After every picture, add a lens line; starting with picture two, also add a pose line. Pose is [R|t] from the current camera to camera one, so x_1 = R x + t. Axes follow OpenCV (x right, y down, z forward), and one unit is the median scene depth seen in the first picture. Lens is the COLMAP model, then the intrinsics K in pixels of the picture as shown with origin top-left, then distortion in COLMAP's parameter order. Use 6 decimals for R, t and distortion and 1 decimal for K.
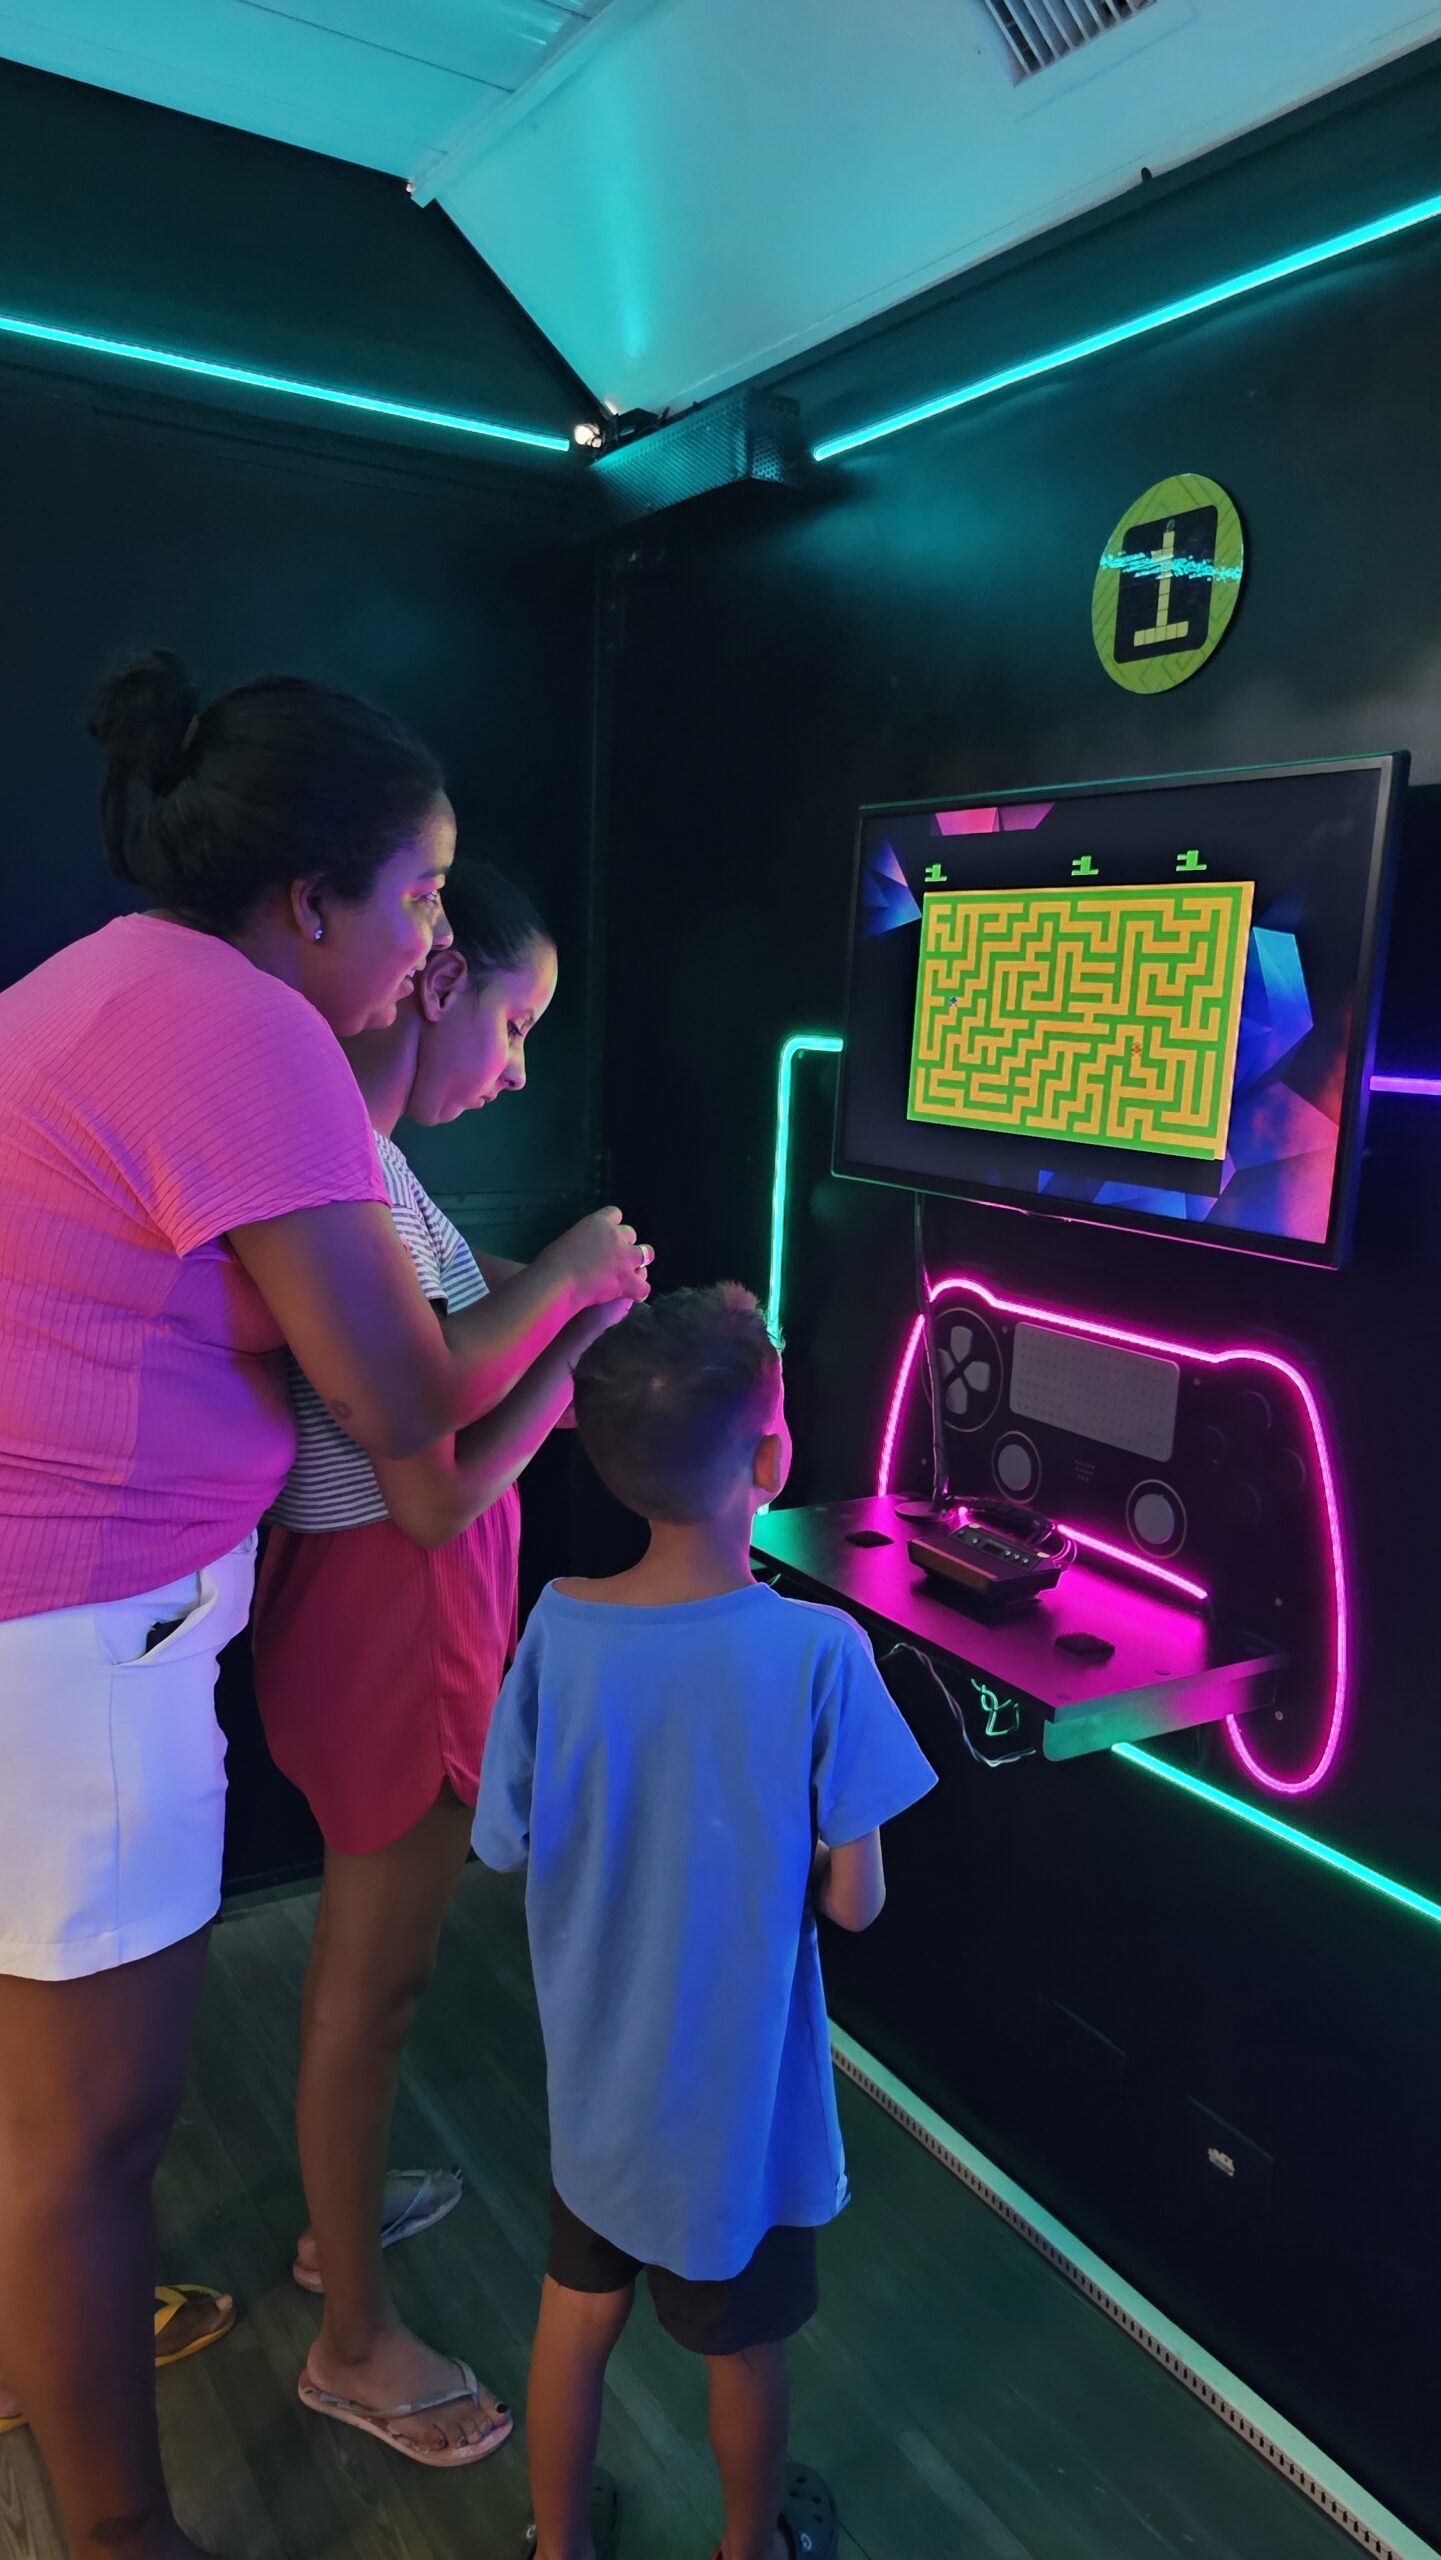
lens RADIAL K [[1777.9, 0, 691.4], [0, 1777.9, 1286.4], [0, 0, 1]] dist [0.045621, -0.029536]
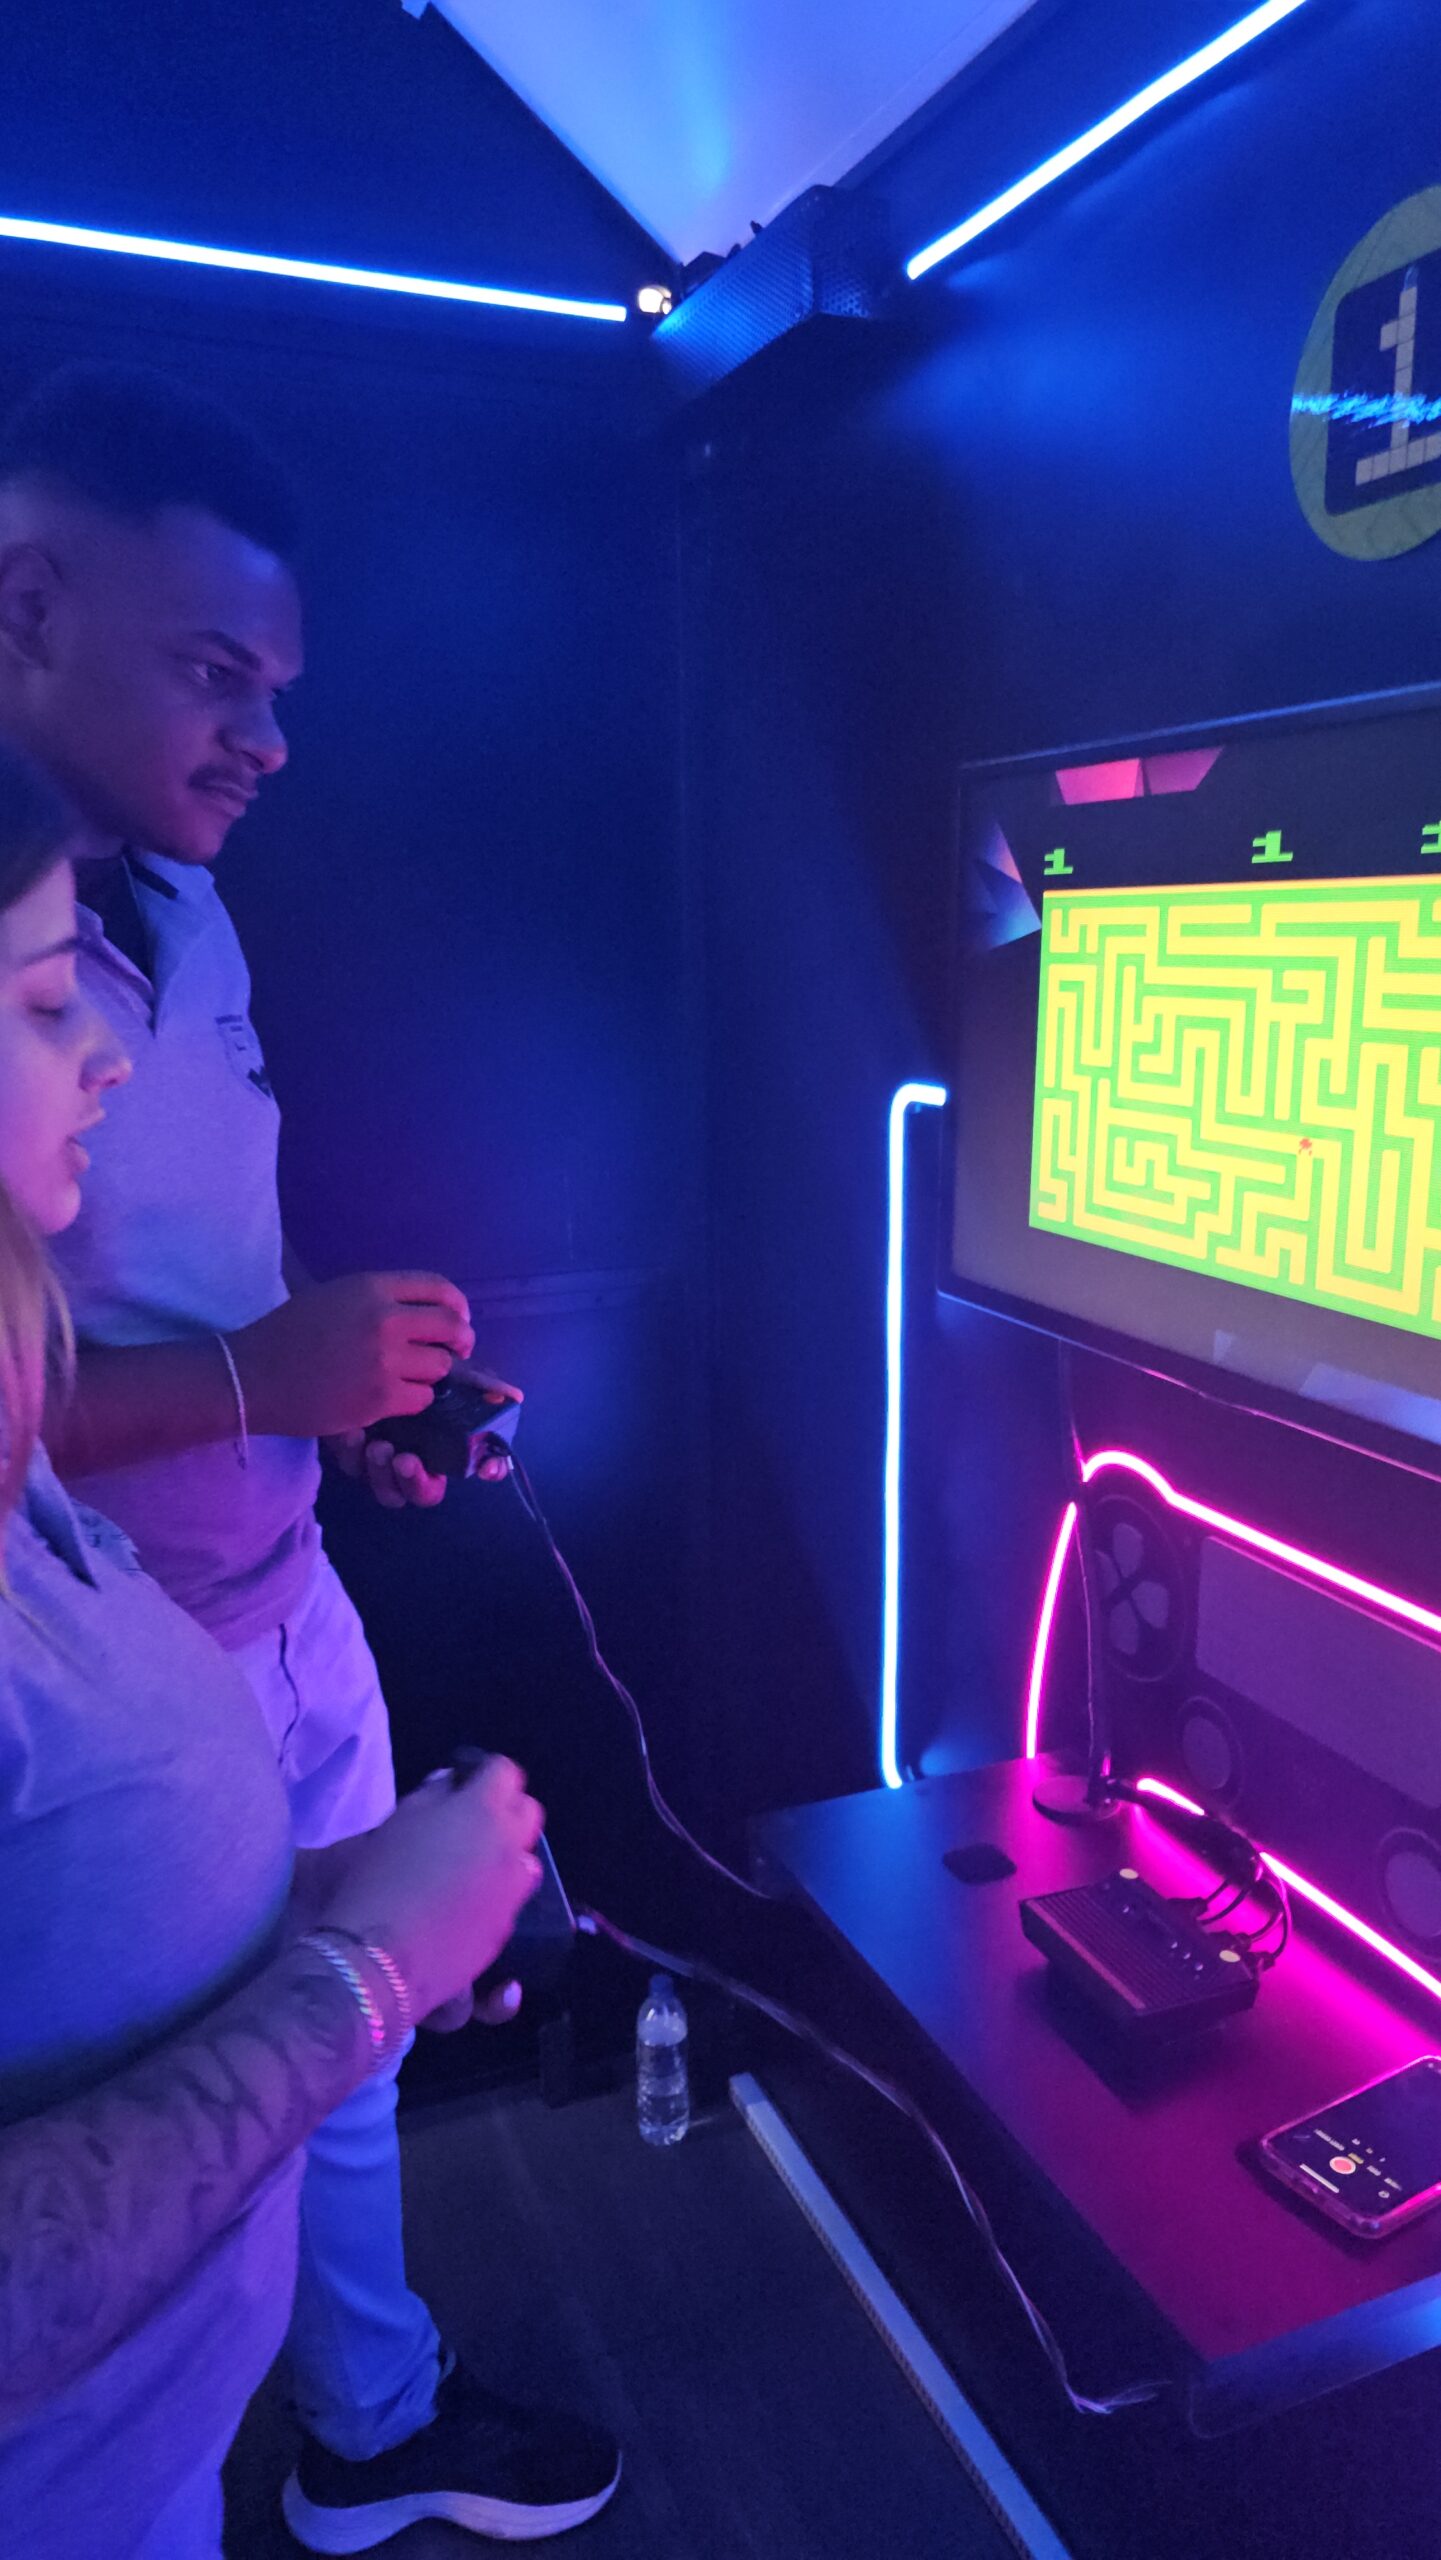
lens RADIAL K [[1777.9, 0, 720.6], [0, 1777.9, 1242.5], [0, 0, 1]] dist [0.045621, -0.029536]
pose [[0.987402, -0.019429, -0.157031, 0.111333], [0.019817, 0.999803, 0.000910, -0.091315], [0.156983, -0.004010, 0.987593, 0.318519]]
